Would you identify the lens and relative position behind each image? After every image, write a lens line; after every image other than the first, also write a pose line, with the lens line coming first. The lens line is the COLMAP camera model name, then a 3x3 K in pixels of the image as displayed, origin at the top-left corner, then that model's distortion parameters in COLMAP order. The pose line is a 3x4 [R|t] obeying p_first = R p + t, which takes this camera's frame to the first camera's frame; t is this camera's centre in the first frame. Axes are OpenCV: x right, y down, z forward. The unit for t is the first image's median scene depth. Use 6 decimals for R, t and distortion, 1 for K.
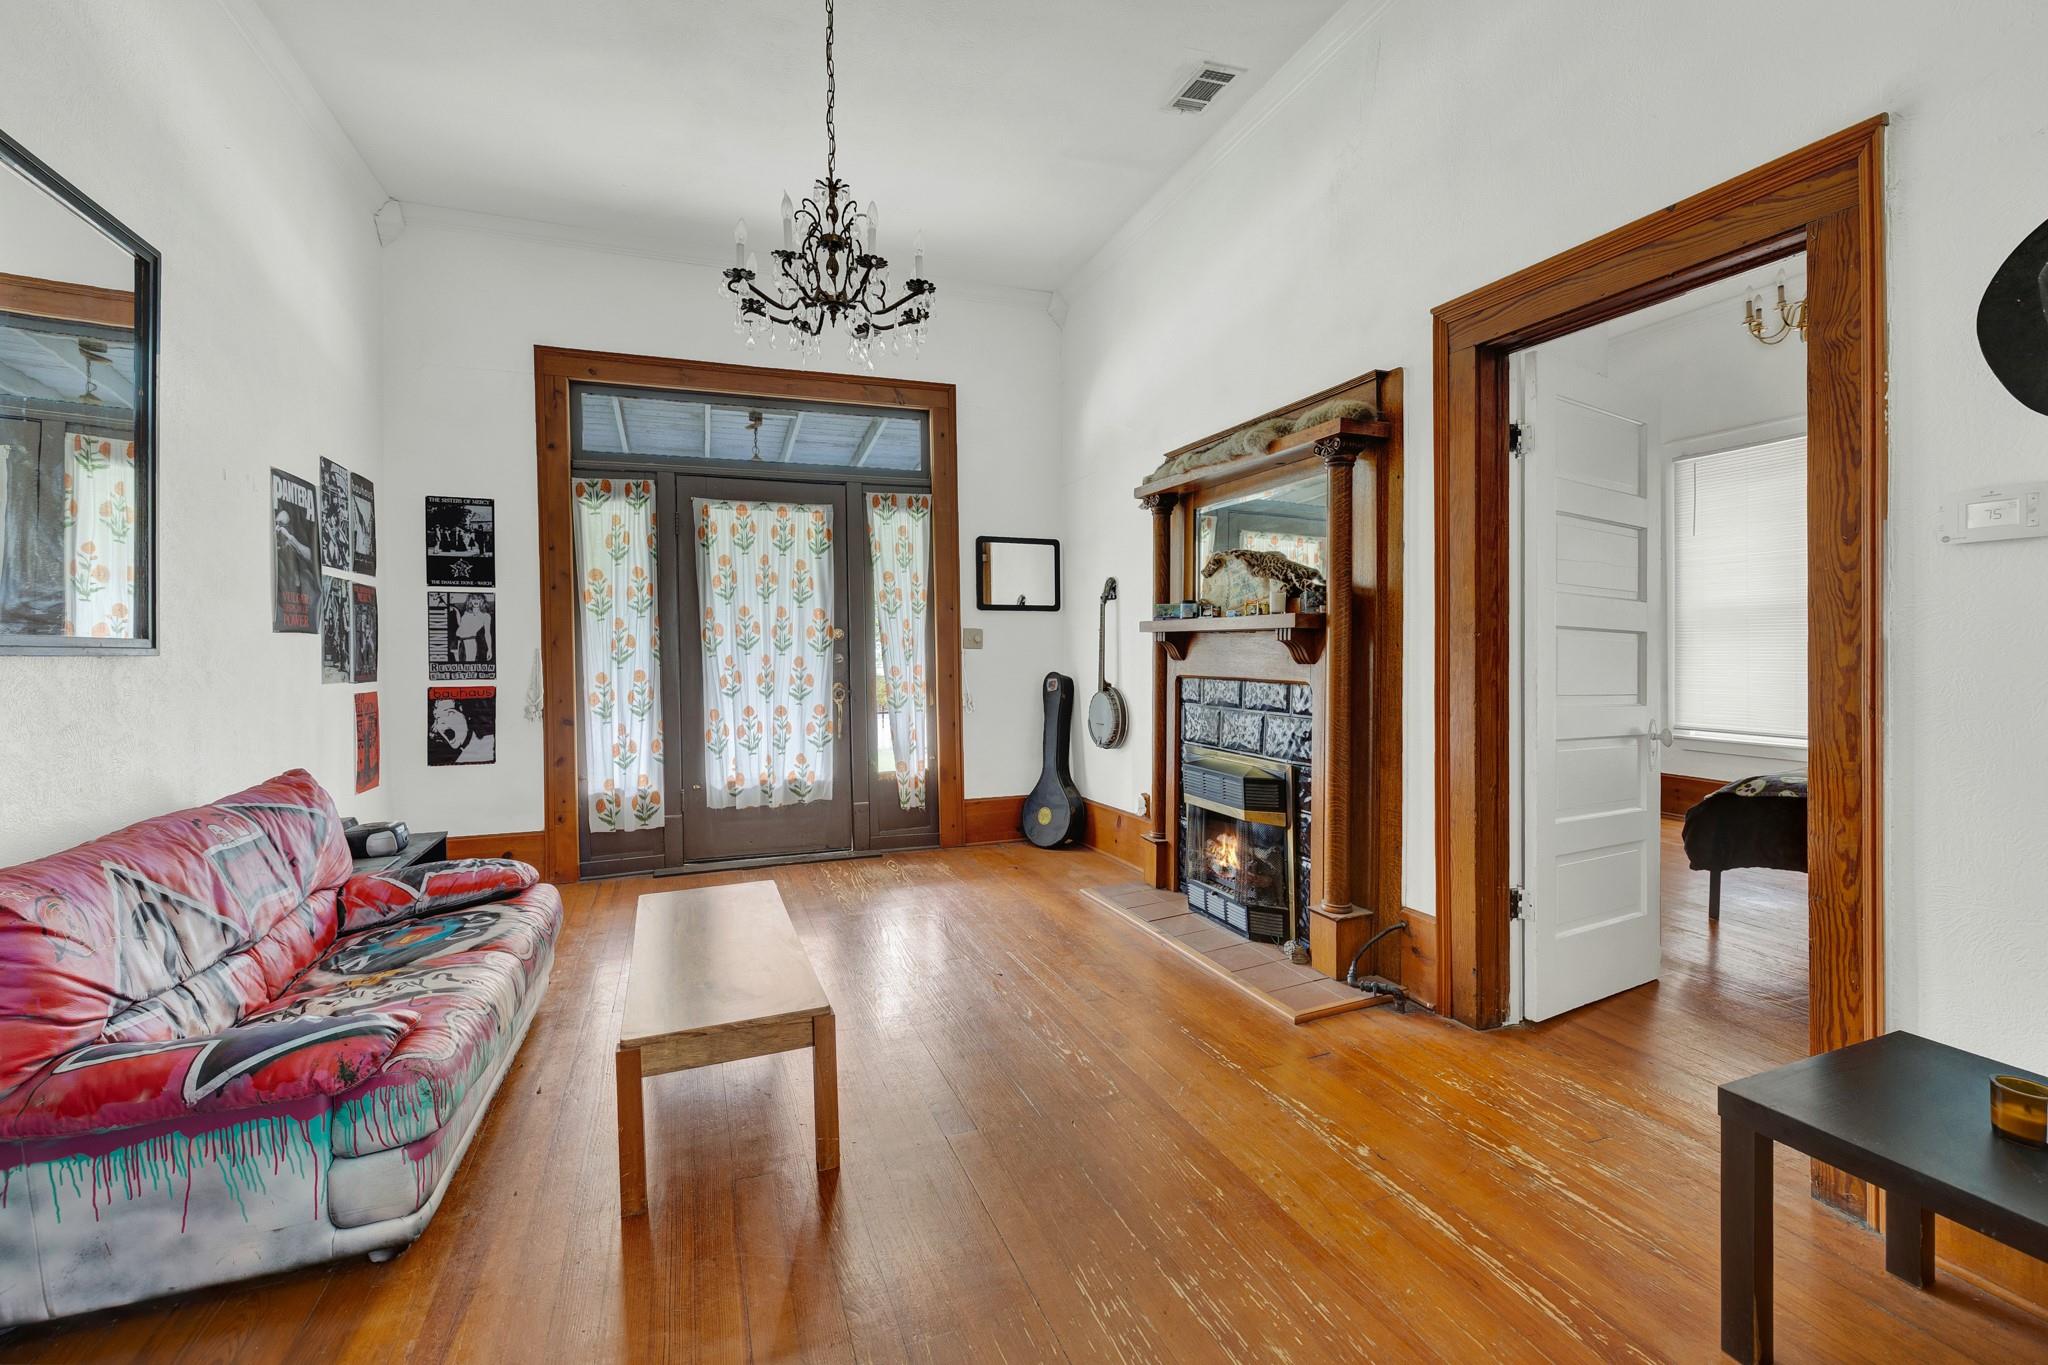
lens RADIAL K [[882.1, 0, 1022.4], [0, 882.1, 670.4], [0, 0, 1]] dist [-0.000074, 0.000191]
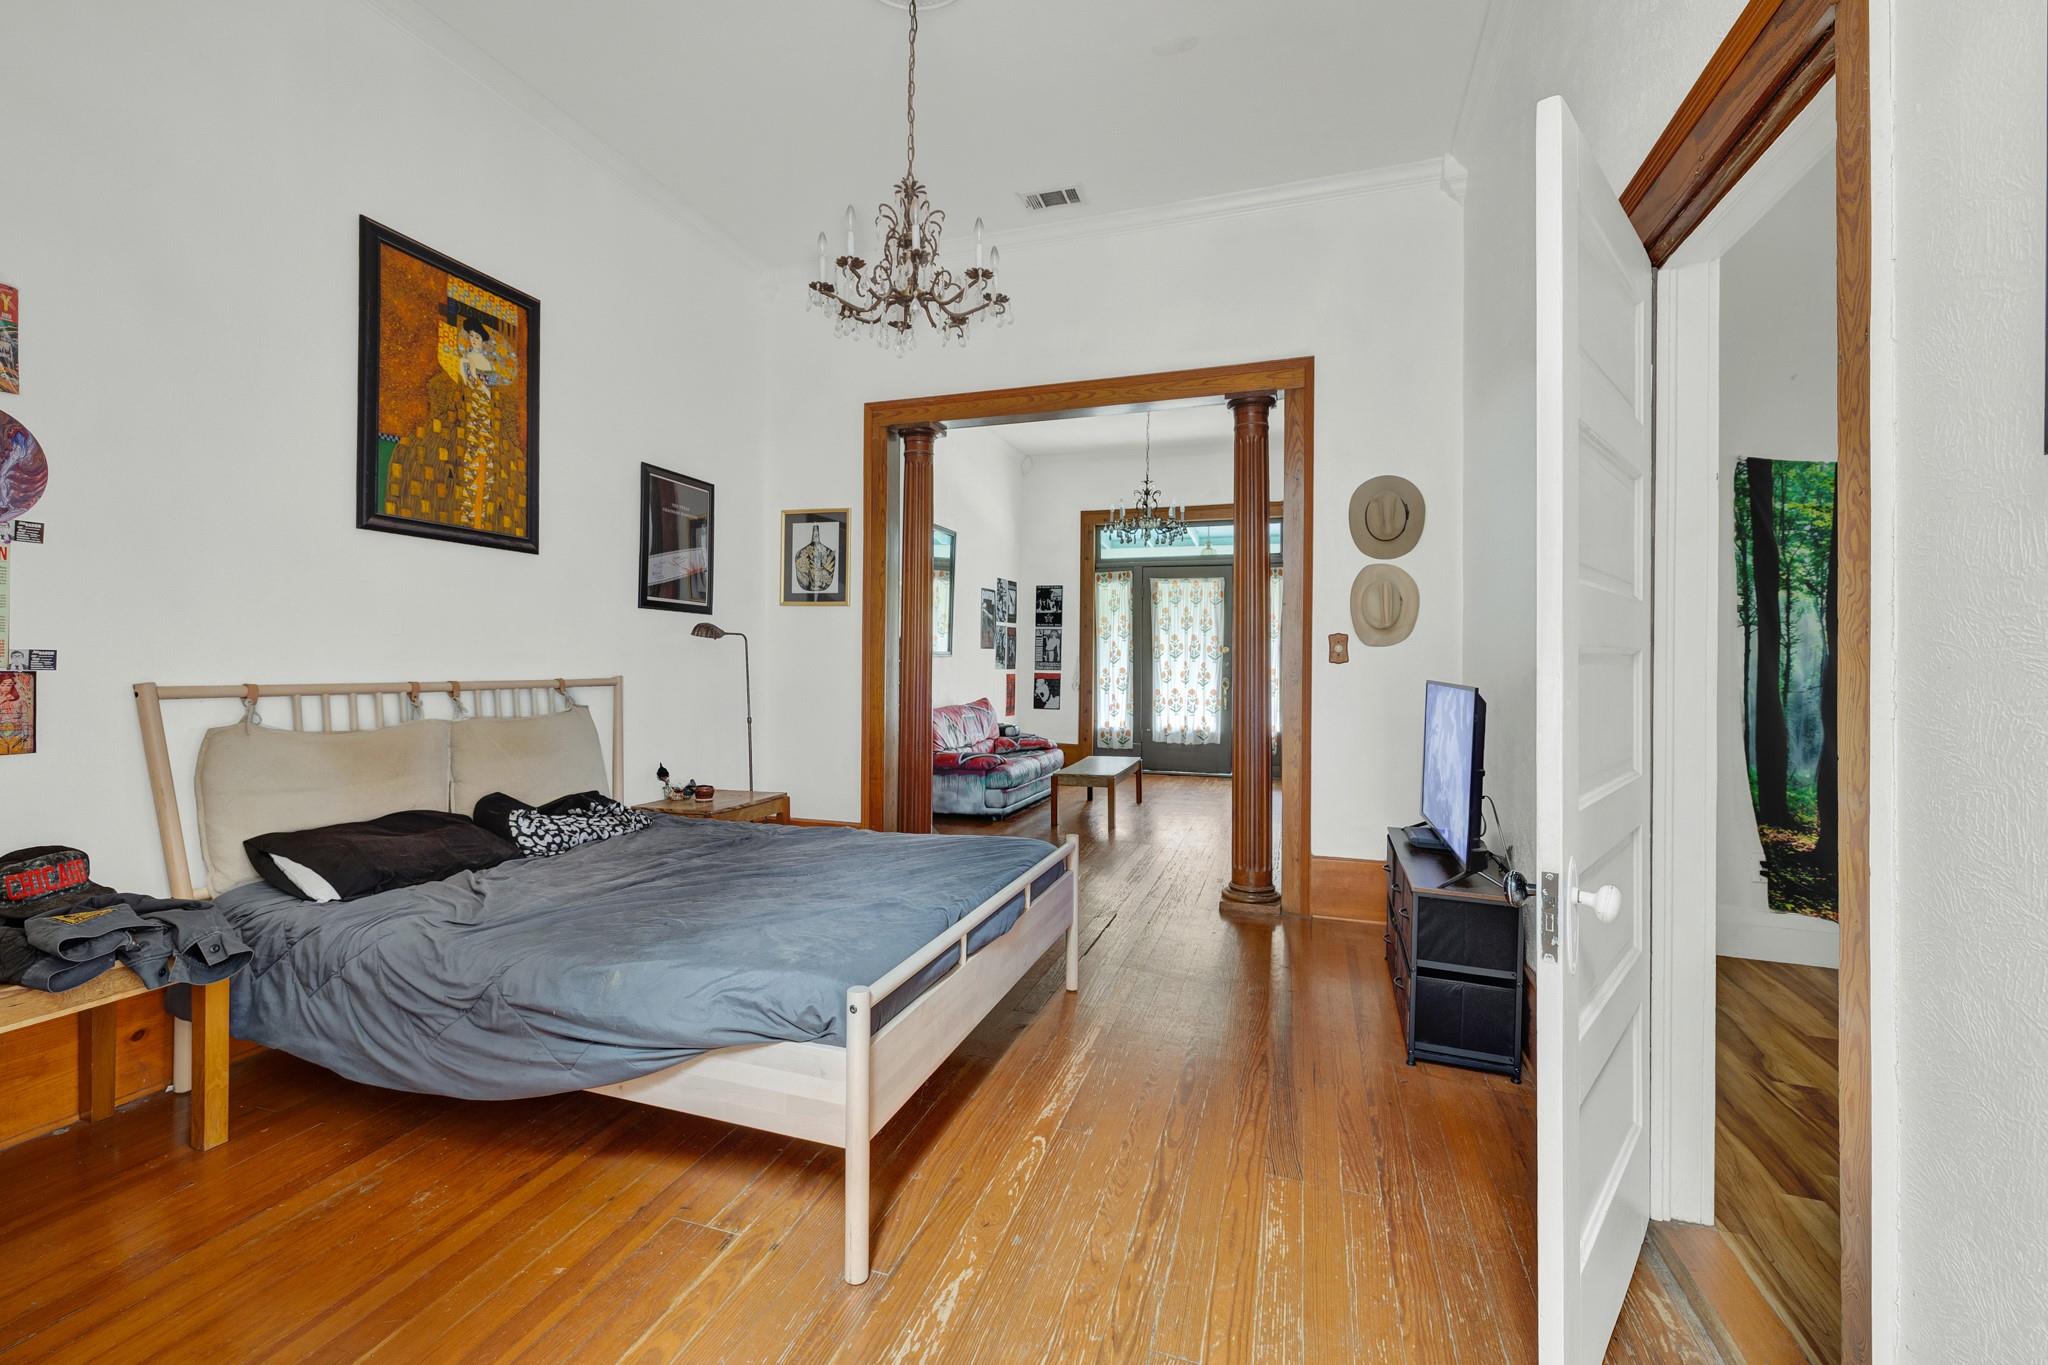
lens RADIAL K [[882.1, 0, 1024.0], [0, 882.1, 668.2], [0, 0, 1]] dist [-0.000074, 0.000191]
pose [[0.788017, 0.024235, -0.615176, 0.639127], [-0.030040, 0.999548, 0.000897, 0.006114], [0.614920, 0.017773, 0.788389, -0.727367]]
